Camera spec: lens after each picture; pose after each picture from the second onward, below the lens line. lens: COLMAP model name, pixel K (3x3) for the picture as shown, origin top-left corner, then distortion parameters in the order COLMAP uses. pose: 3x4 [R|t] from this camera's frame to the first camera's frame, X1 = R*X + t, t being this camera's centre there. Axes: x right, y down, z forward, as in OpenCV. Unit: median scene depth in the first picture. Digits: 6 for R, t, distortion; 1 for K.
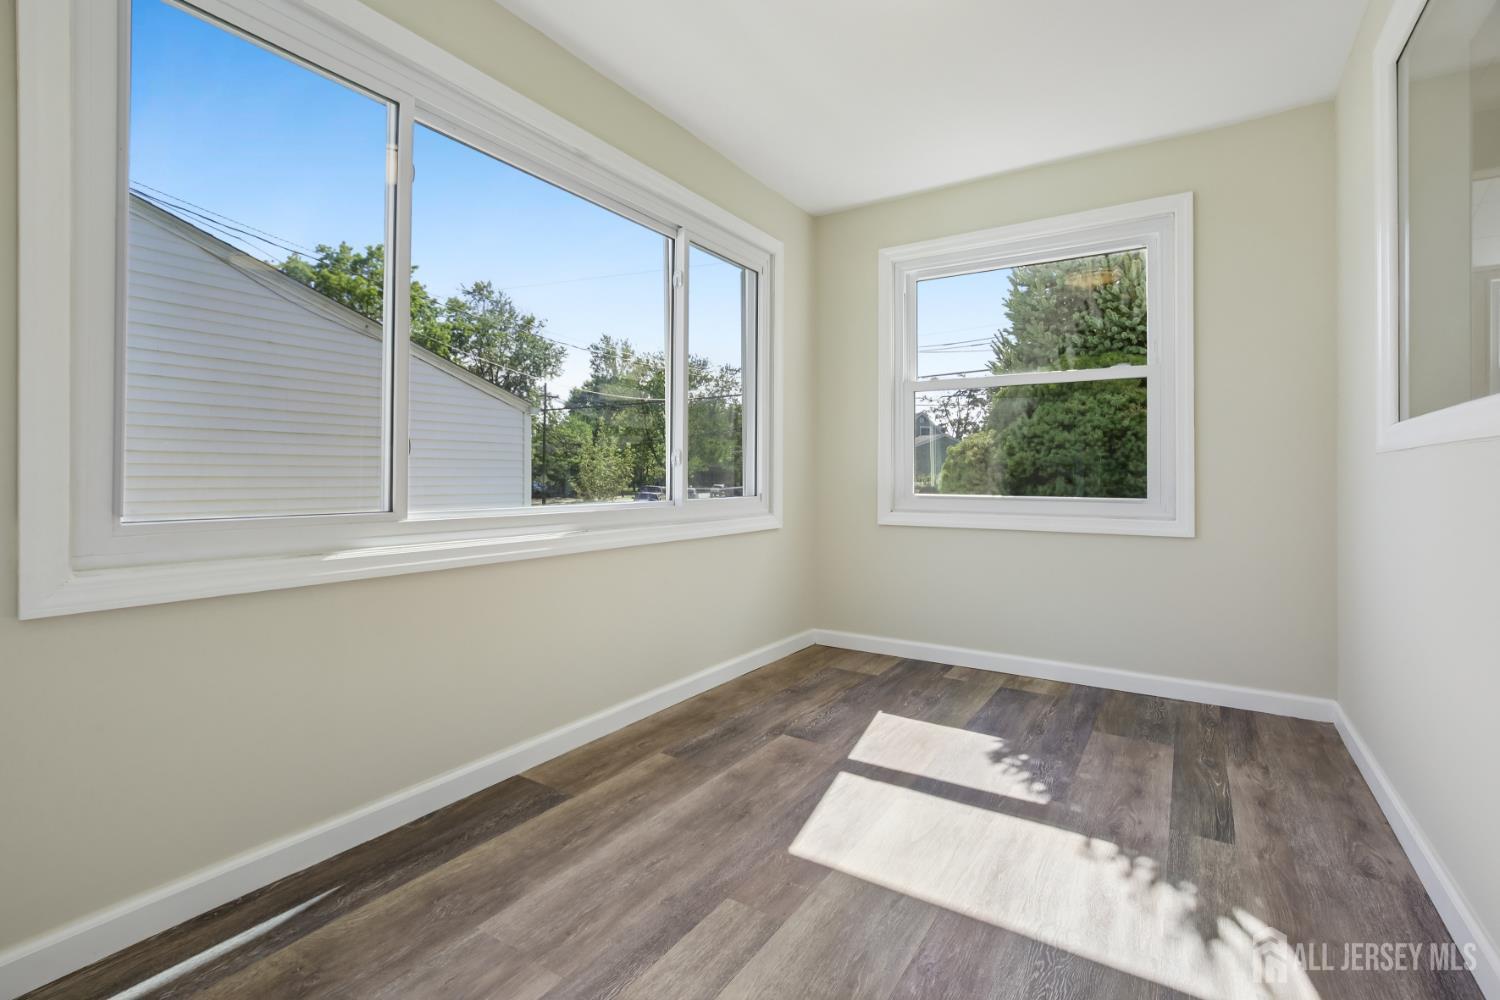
lens RADIAL K [[687.0, 0, 747.9], [0, 687.0, 496.1], [0, 0, 1]] dist [-0.011083, 0.000080]
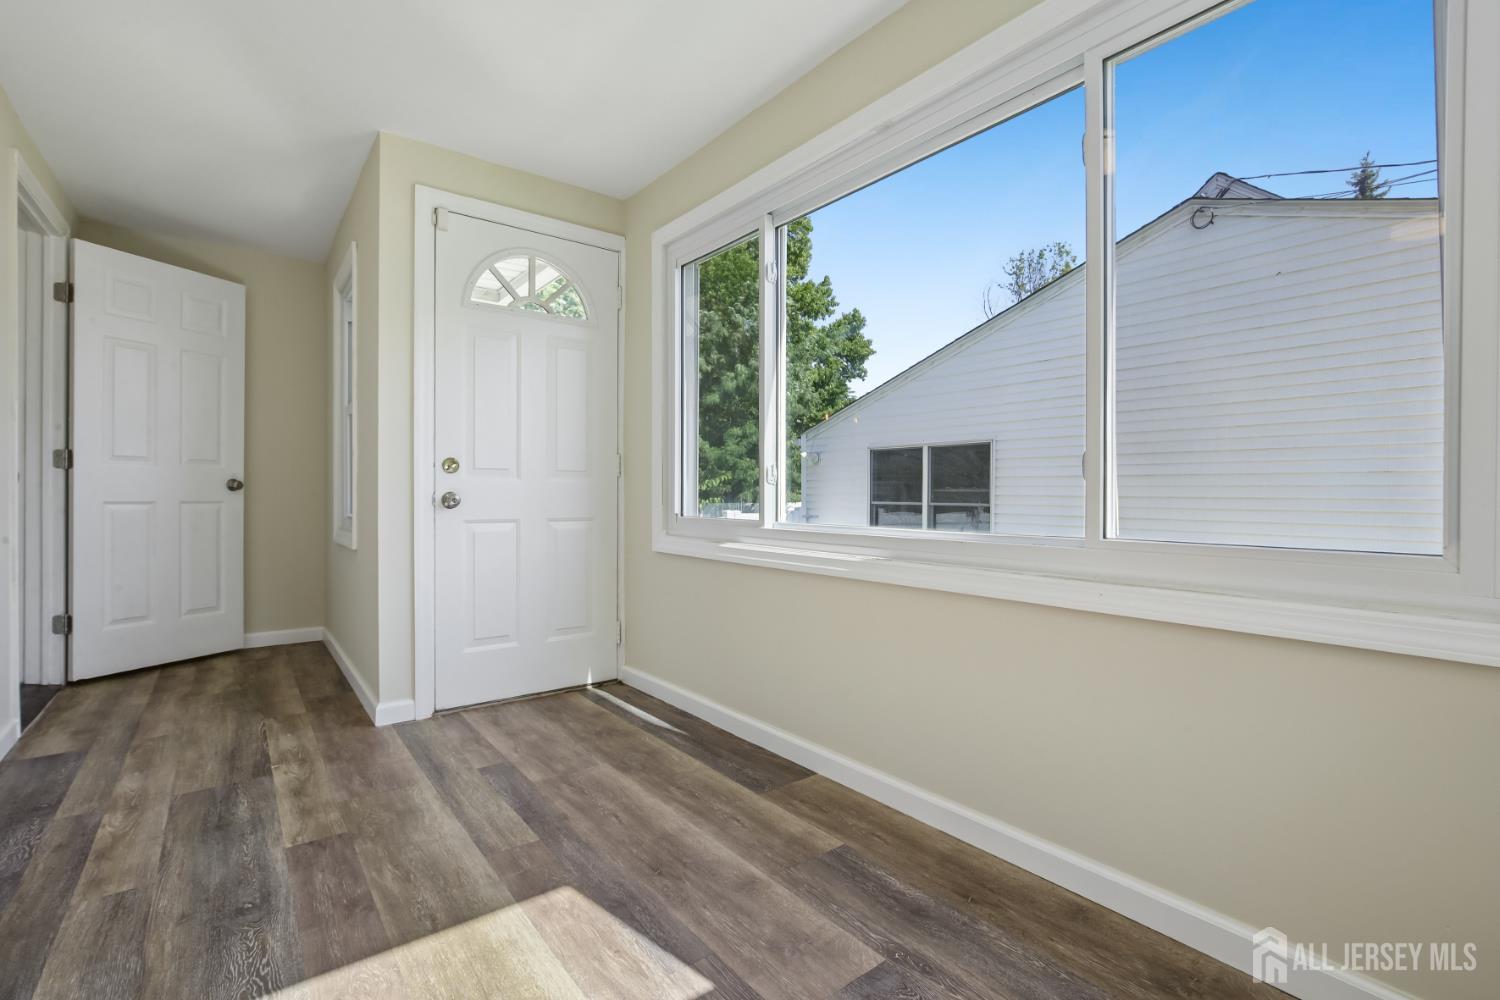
lens RADIAL K [[687.0, 0, 747.9], [0, 687.0, 496.1], [0, 0, 1]] dist [-0.011083, 0.000080]
pose [[-0.341761, -0.002646, -0.939783, 0.857016], [-0.030950, 0.999485, 0.008441, -0.039431], [0.939277, 0.031971, -0.341667, 1.508454]]
